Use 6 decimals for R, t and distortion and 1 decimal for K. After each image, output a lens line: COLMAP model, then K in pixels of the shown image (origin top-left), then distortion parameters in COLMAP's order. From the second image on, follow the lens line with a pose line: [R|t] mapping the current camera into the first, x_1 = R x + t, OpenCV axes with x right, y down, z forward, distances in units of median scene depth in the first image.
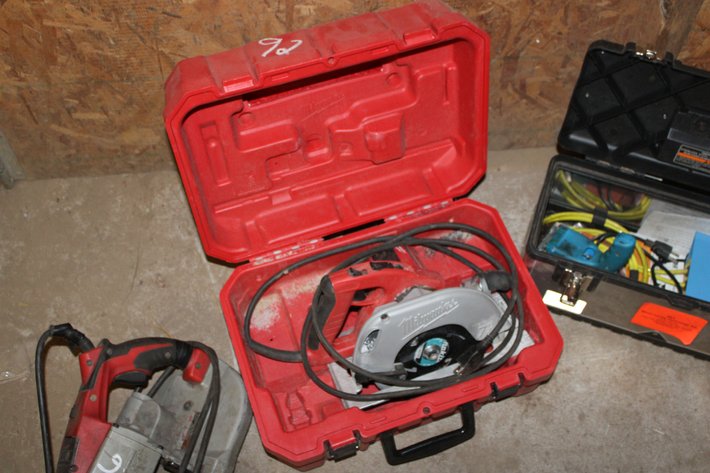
lens RADIAL K [[830.2, 0, 355.5], [0, 830.2, 236.9], [0, 0, 1]] dist [-0.055189, 0.000000]
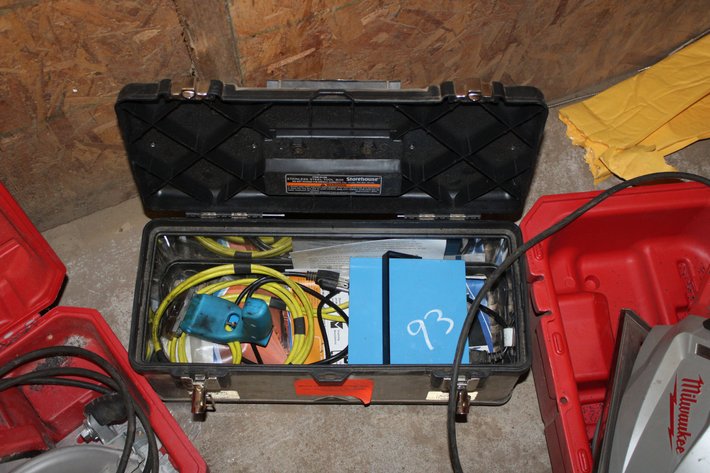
lens RADIAL K [[878.8, 0, 354.9], [0, 878.8, 236.5], [0, 0, 1]] dist [-0.040330, 0.000000]
pose [[0.944885, -0.299553, 0.132139, 0.332453], [0.283842, 0.950638, 0.125387, -0.143067], [-0.163176, -0.080969, 0.983269, 0.159328]]
